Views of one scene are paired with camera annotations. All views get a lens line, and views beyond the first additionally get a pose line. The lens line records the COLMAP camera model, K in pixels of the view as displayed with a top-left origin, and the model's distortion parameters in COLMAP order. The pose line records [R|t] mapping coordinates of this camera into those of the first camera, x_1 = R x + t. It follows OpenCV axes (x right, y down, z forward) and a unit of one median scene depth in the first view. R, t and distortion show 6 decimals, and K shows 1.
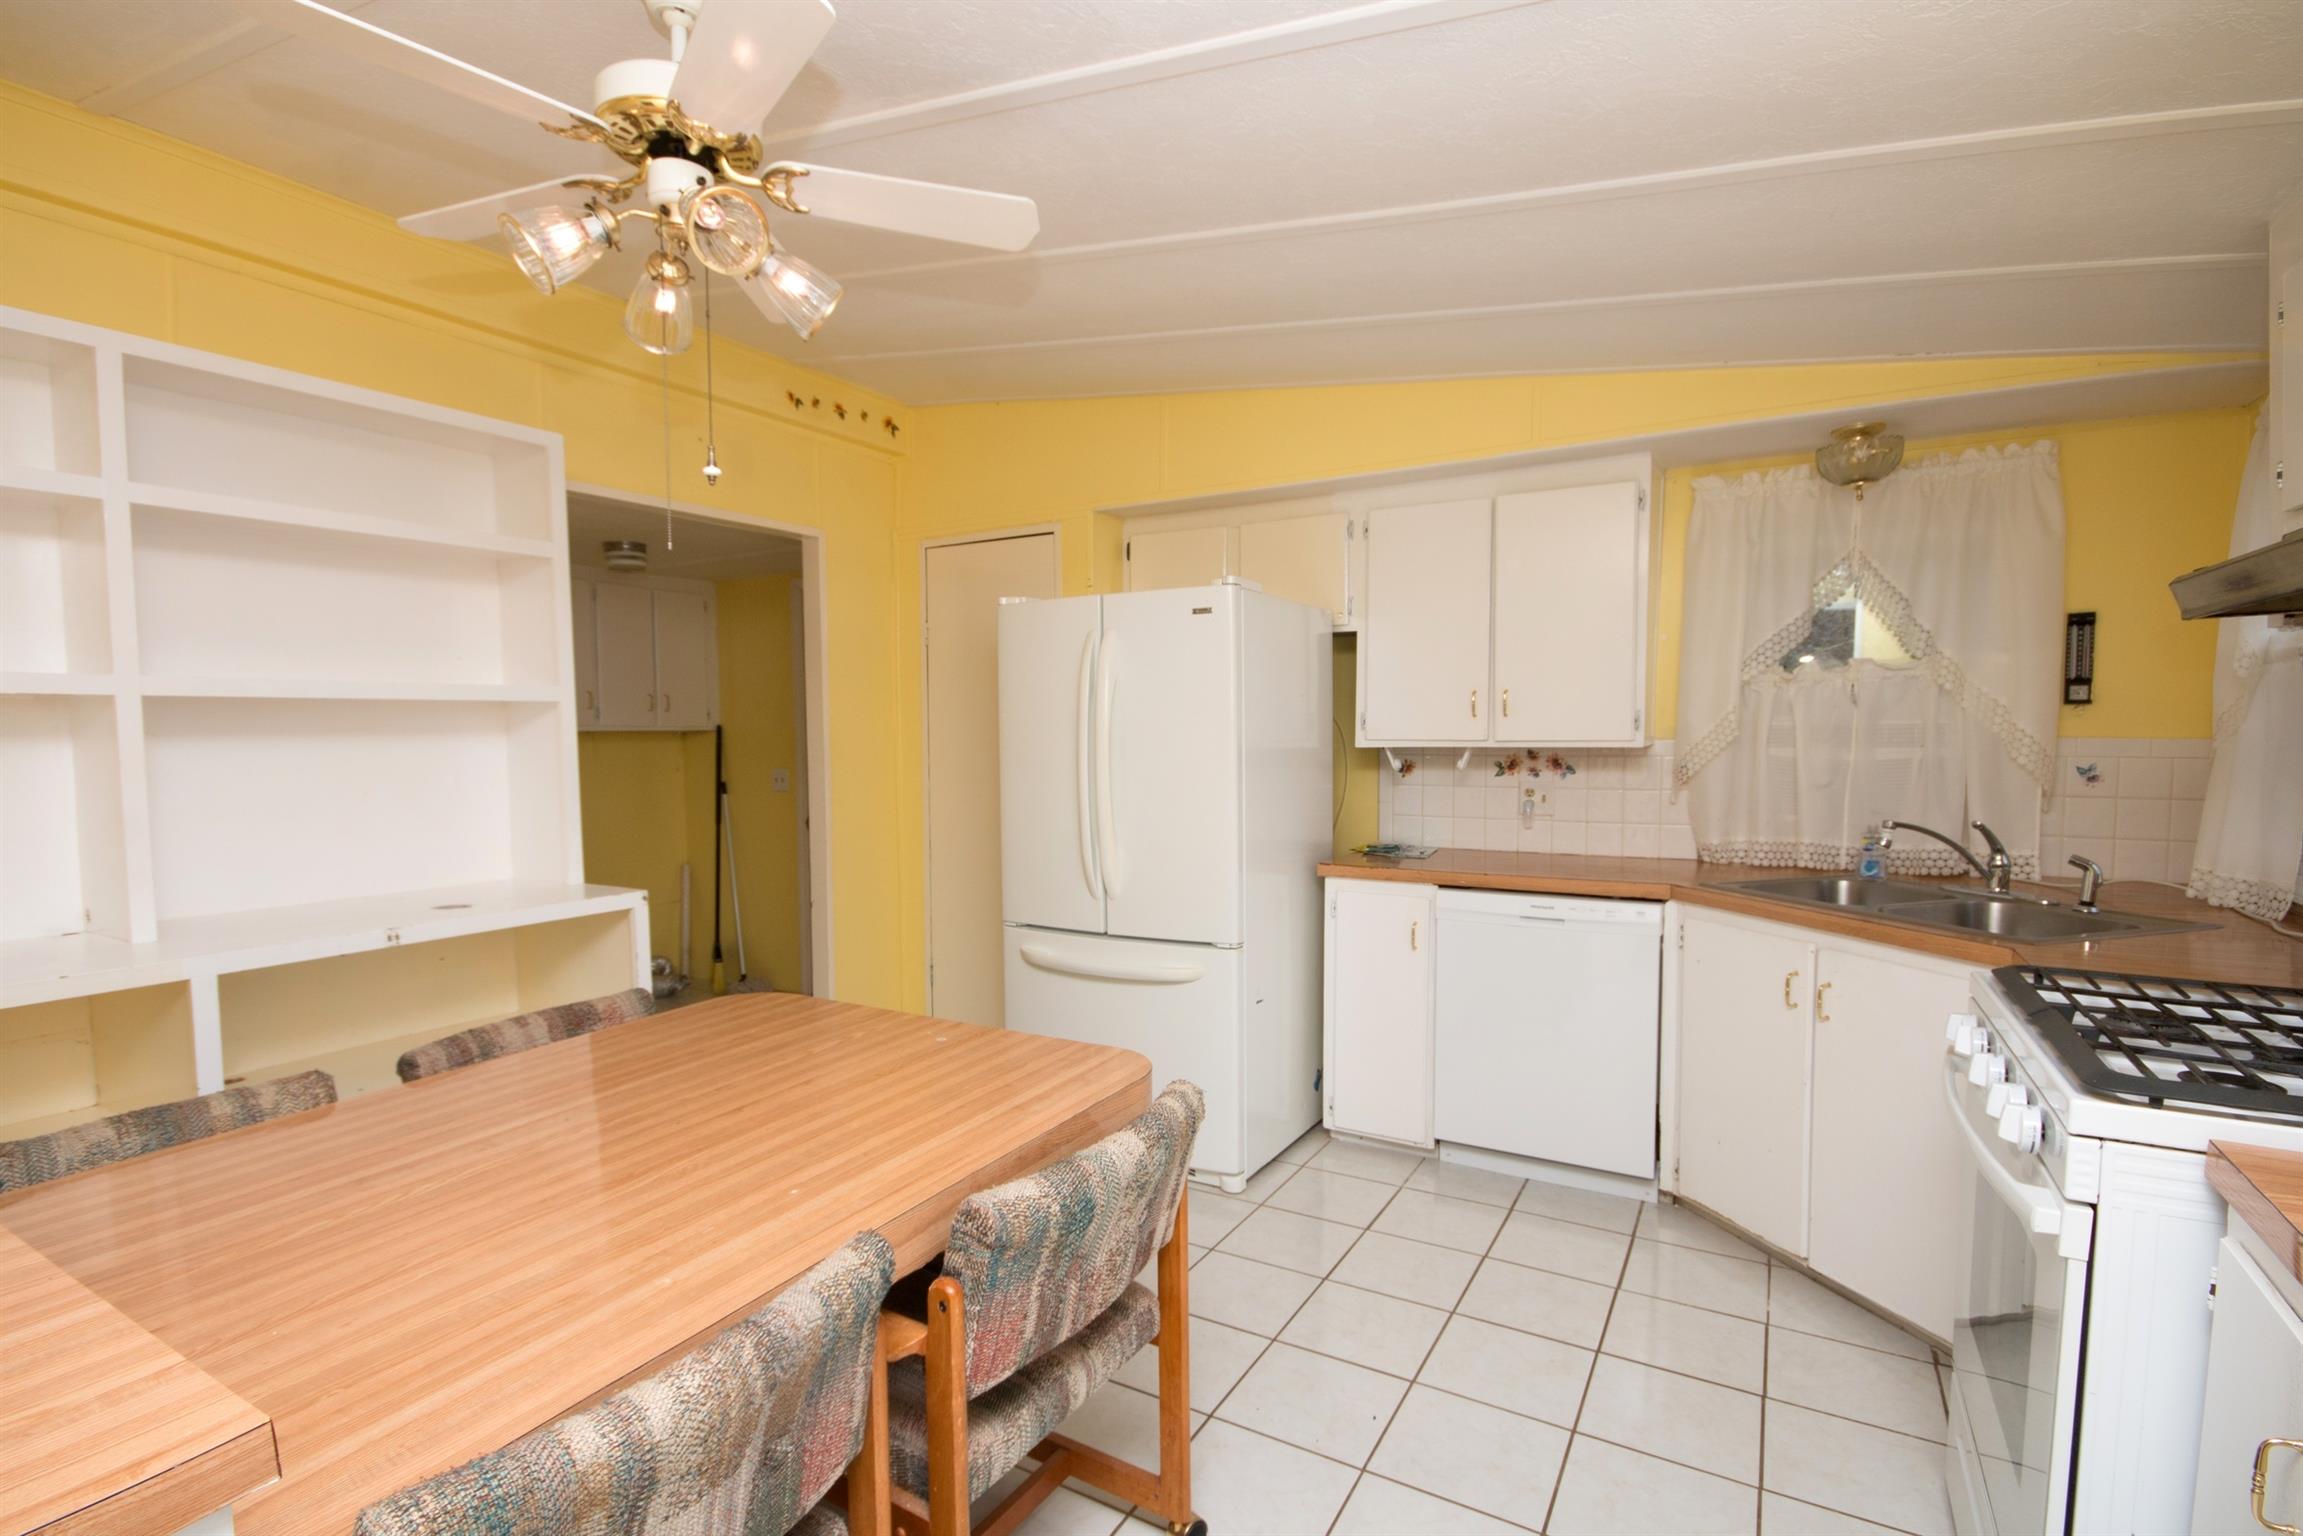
lens RADIAL K [[1107.7, 0, 1150.6], [0, 1107.7, 779.7], [0, 0, 1]] dist [-0.001161, 0.000026]
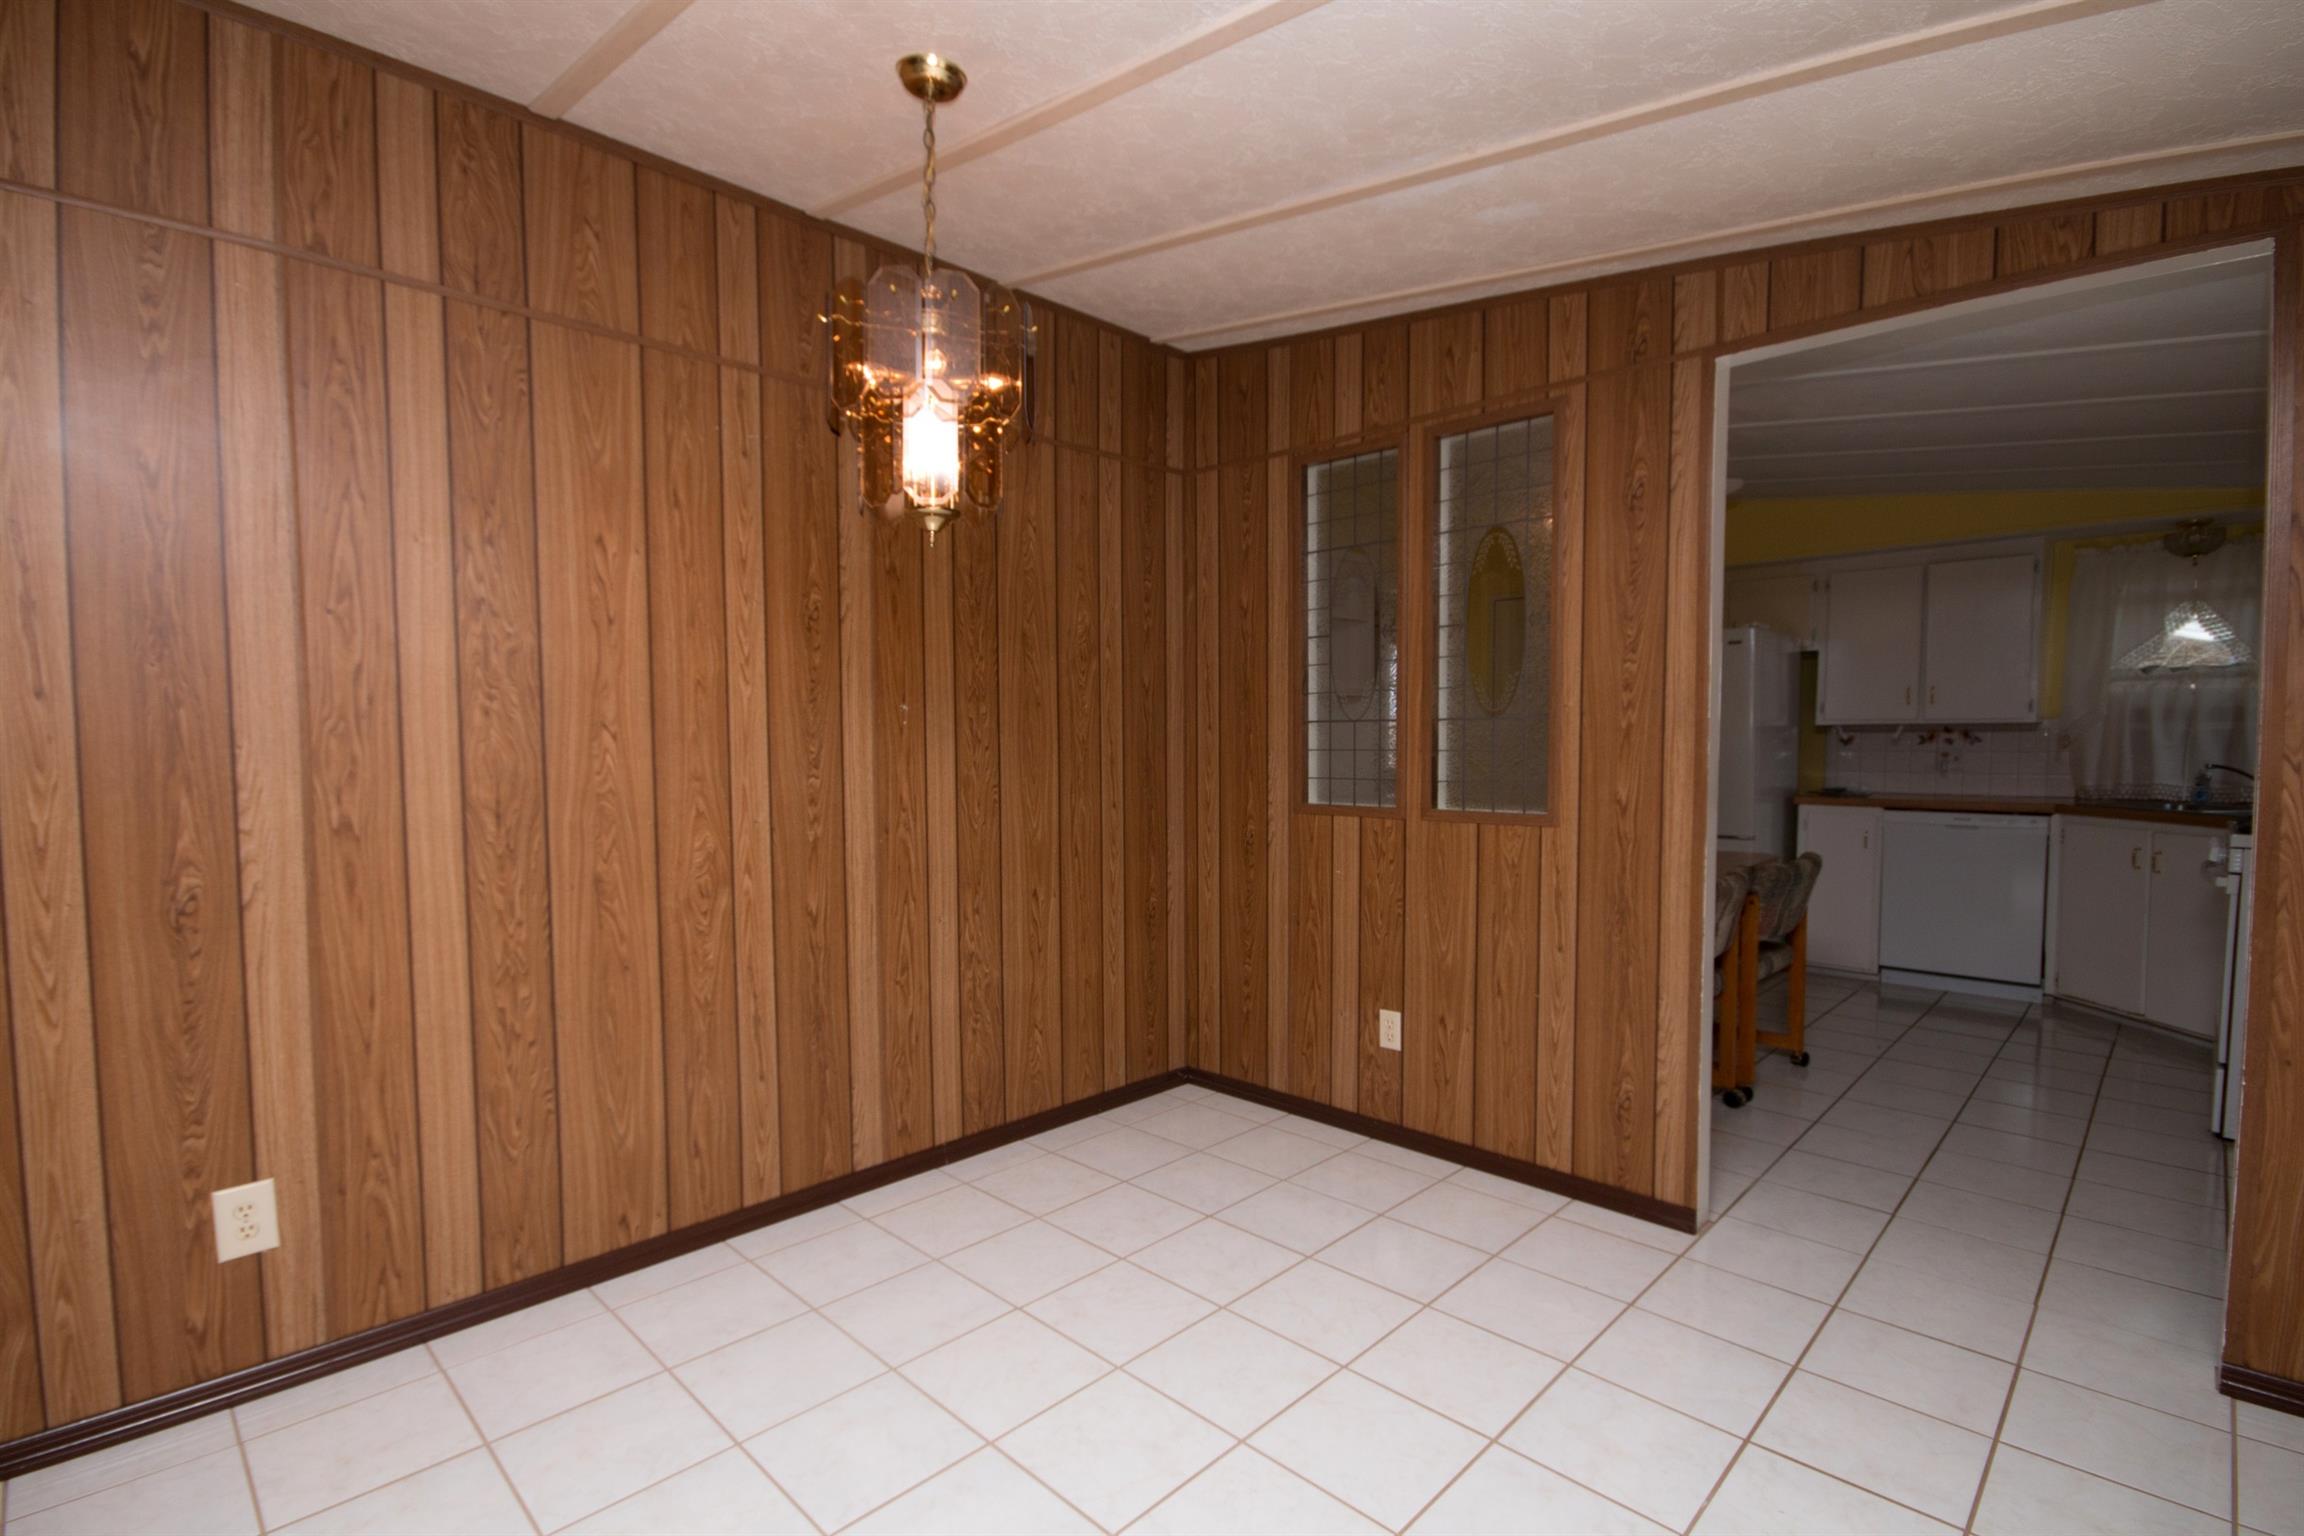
lens RADIAL K [[1084.5, 0, 1140.8], [0, 1084.5, 788.7], [0, 0, 1]] dist [-0.001652, -0.000626]
pose [[0.964989, 0.012806, -0.261977, -0.398221], [-0.013019, 0.999915, 0.000923, 0.086119], [0.261966, 0.002520, 0.965074, -0.863326]]
